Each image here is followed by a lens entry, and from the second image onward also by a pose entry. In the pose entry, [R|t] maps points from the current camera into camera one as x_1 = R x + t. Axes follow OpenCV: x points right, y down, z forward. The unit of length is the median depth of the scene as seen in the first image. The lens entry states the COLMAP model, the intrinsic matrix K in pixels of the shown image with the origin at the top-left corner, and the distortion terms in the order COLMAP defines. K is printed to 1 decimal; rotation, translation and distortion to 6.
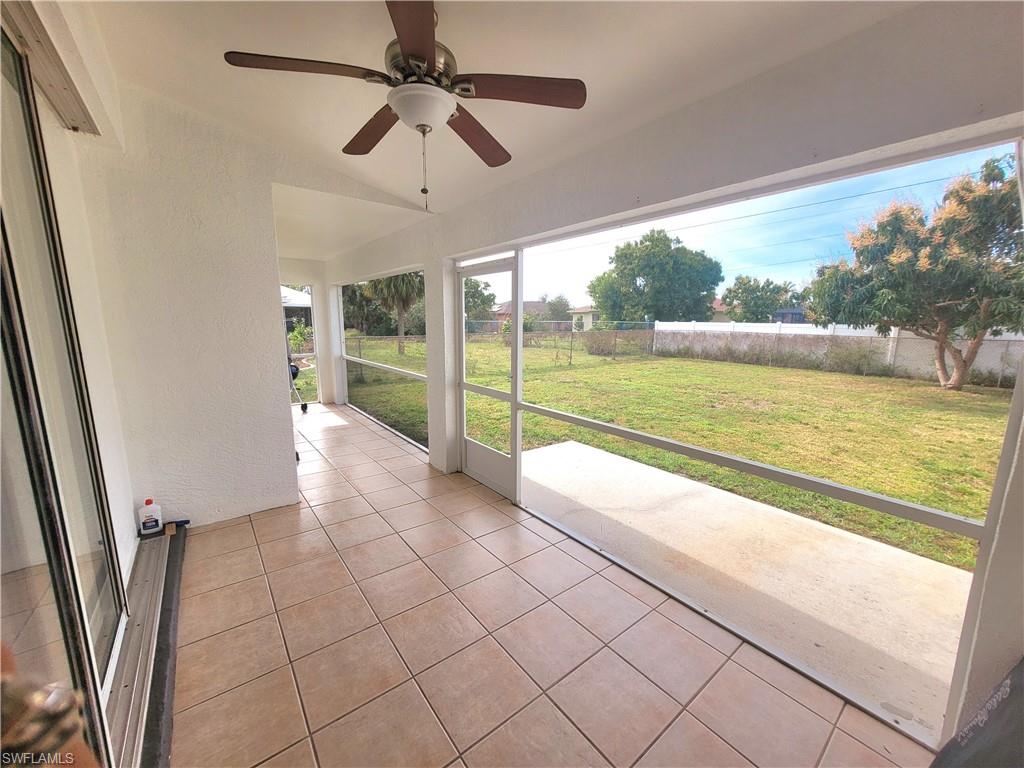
lens RADIAL K [[401.2, 0, 526.2], [0, 401.2, 391.8], [0, 0, 1]] dist [-0.004949, -0.000527]
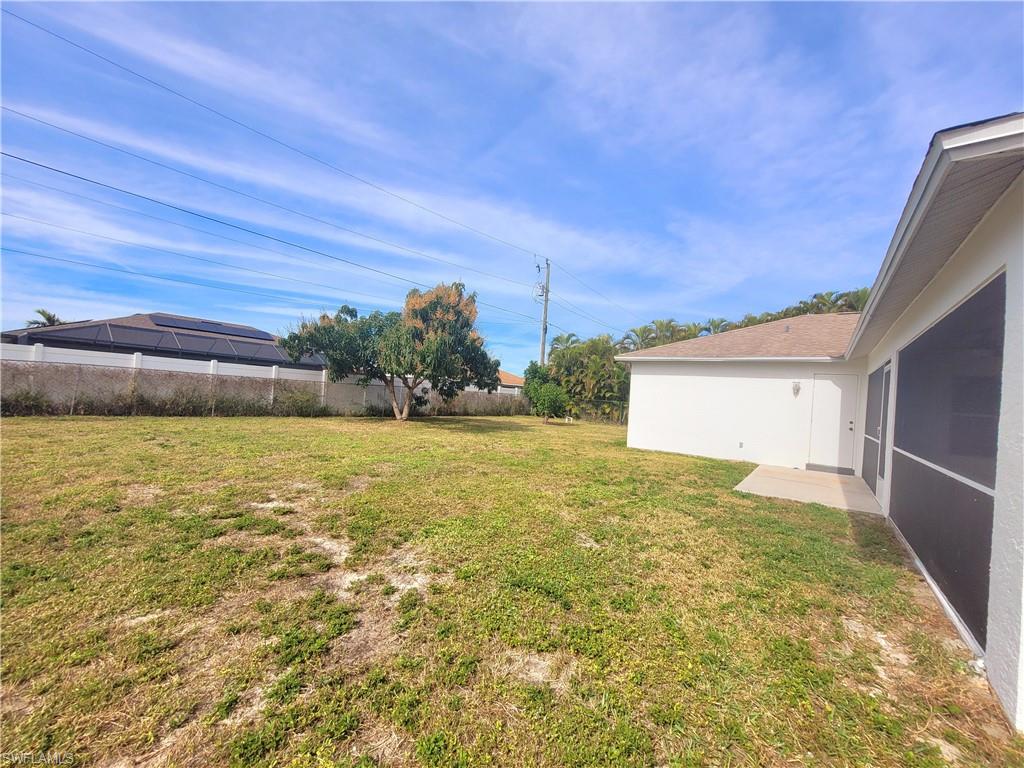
lens RADIAL K [[401.2, 0, 515.1], [0, 401.2, 382.7], [0, 0, 1]] dist [-0.004949, -0.000527]
pose [[-0.242502, -0.010477, 0.970094, -0.355280], [0.091742, 0.995213, 0.033682, -0.121302], [-0.965803, 0.097166, -0.240380, 0.733085]]
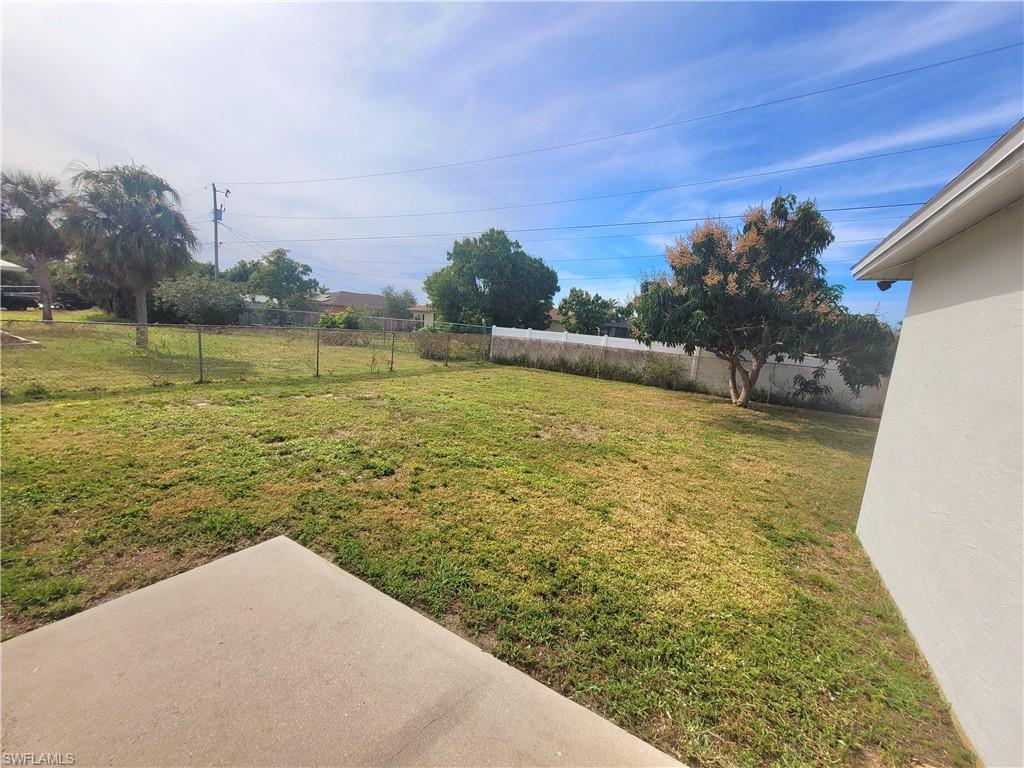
lens RADIAL K [[401.2, 0, 528.8], [0, 401.2, 399.5], [0, 0, 1]] dist [-0.004949, -0.000527]
pose [[0.929728, 0.002786, 0.368237, 0.084209], [-0.009062, 0.999842, 0.015314, -0.028471], [-0.368136, -0.017574, 0.929606, 0.139100]]
